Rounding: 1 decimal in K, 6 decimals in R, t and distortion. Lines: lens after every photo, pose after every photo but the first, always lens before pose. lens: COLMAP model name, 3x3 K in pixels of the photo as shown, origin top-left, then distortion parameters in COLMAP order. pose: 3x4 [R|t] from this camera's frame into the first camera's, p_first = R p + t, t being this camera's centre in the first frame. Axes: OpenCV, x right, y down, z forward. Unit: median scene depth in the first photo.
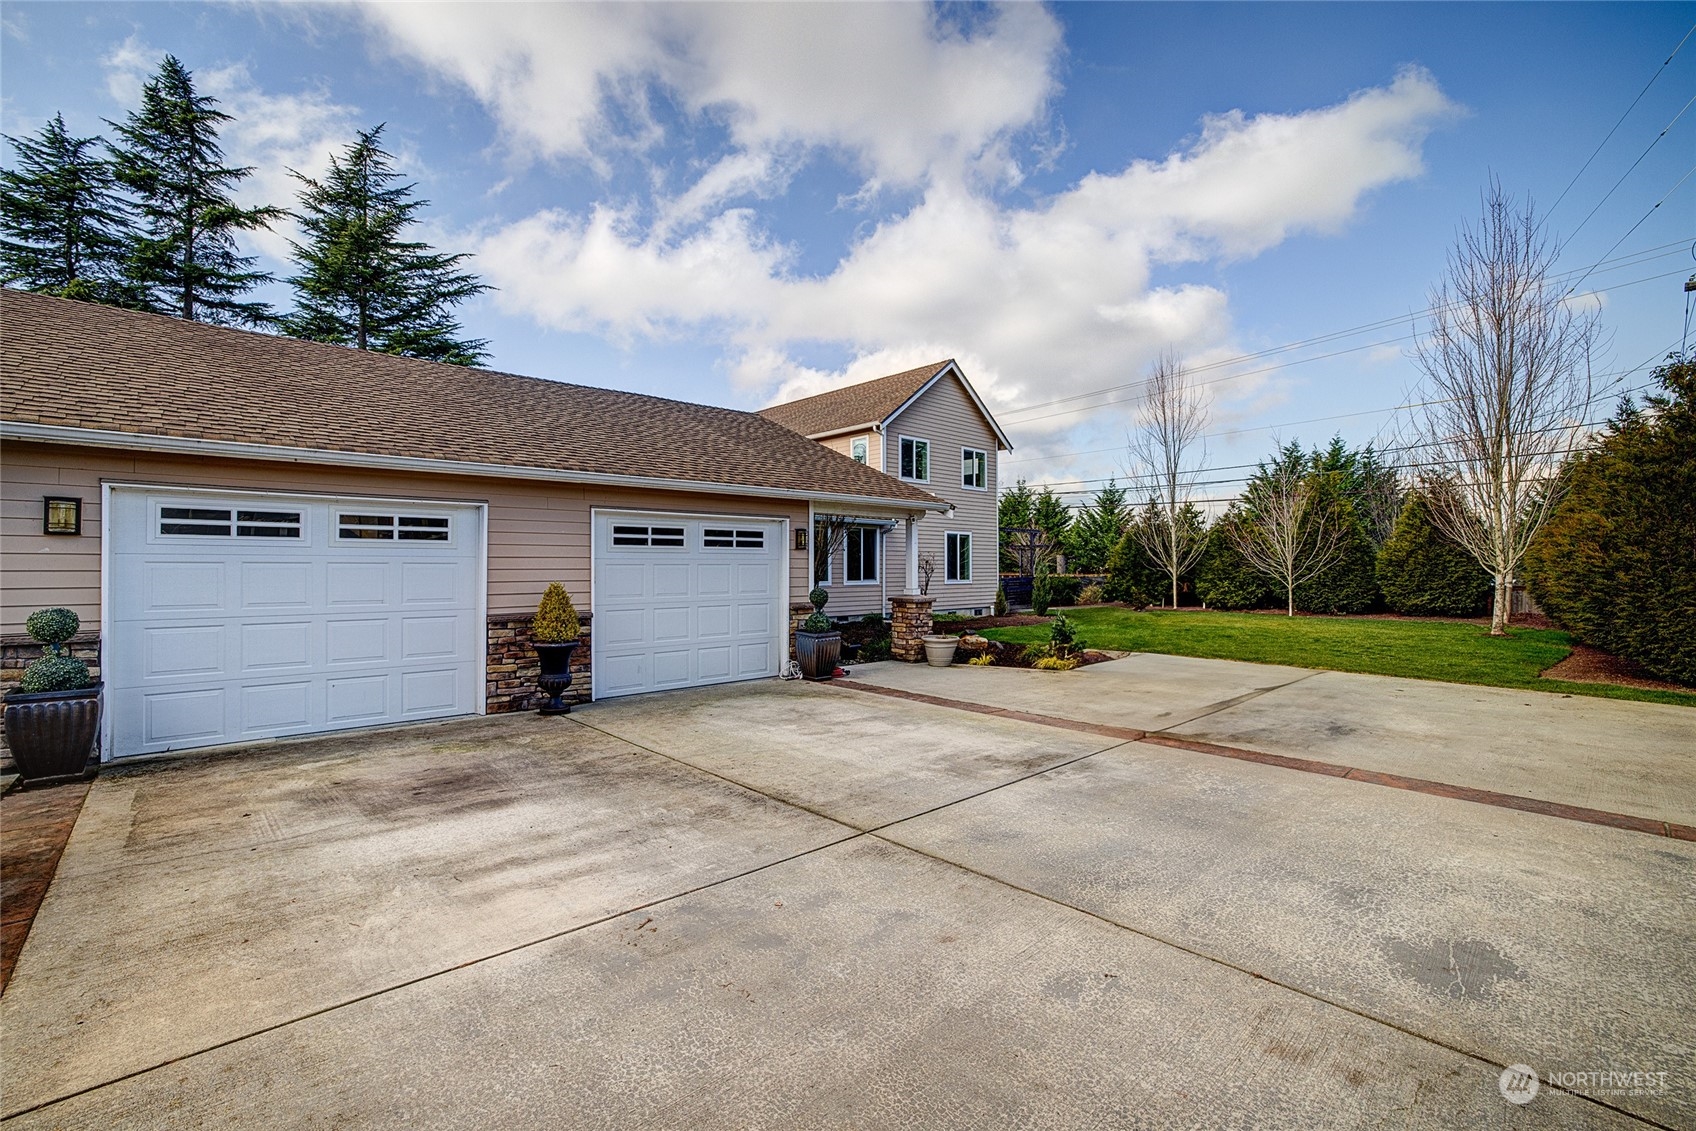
lens RADIAL K [[780.3, 0, 848.0], [0, 780.3, 565.5], [0, 0, 1]] dist [-0.033953, 0.023461]
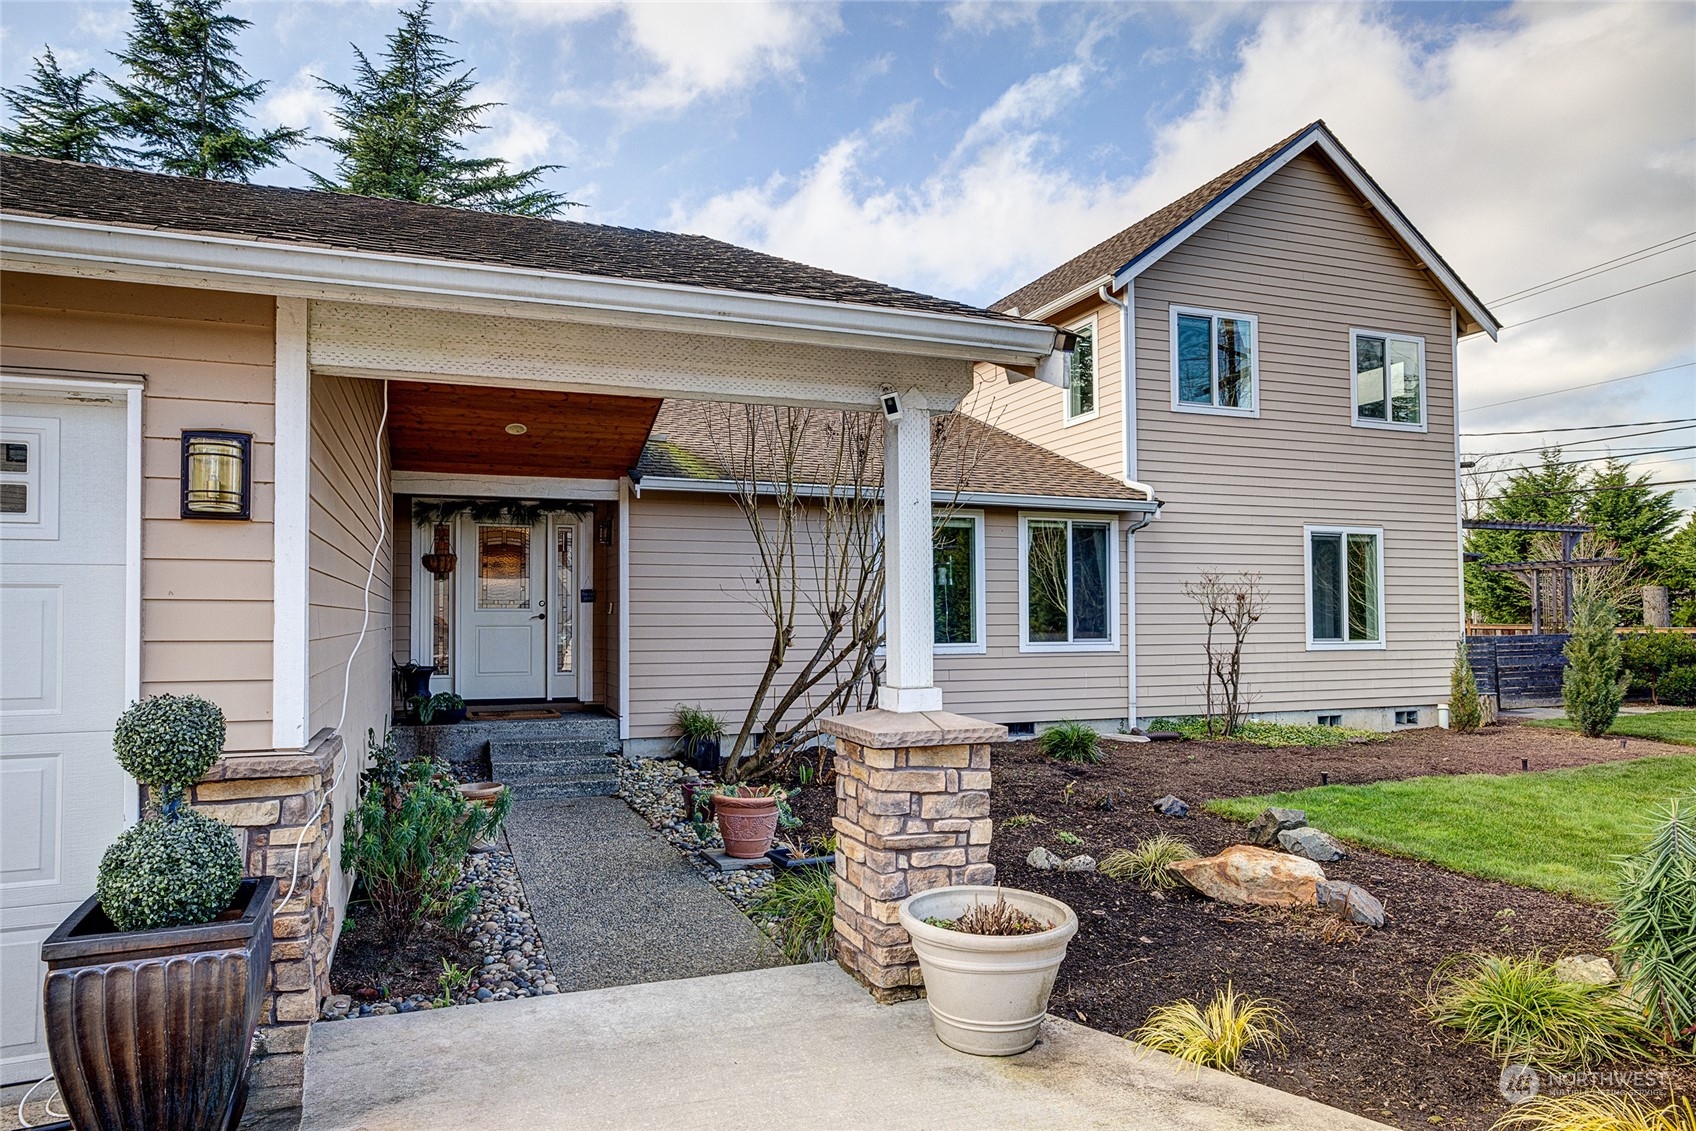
lens RADIAL K [[936.3, 0, 844.9], [0, 936.3, 590.9], [0, 0, 1]] dist [-0.014798, 0.023066]
pose [[0.903277, -0.014557, -0.428811, 0.114715], [0.003151, 0.999622, -0.027297, 0.004352], [0.429047, 0.023305, 0.902982, 0.426777]]
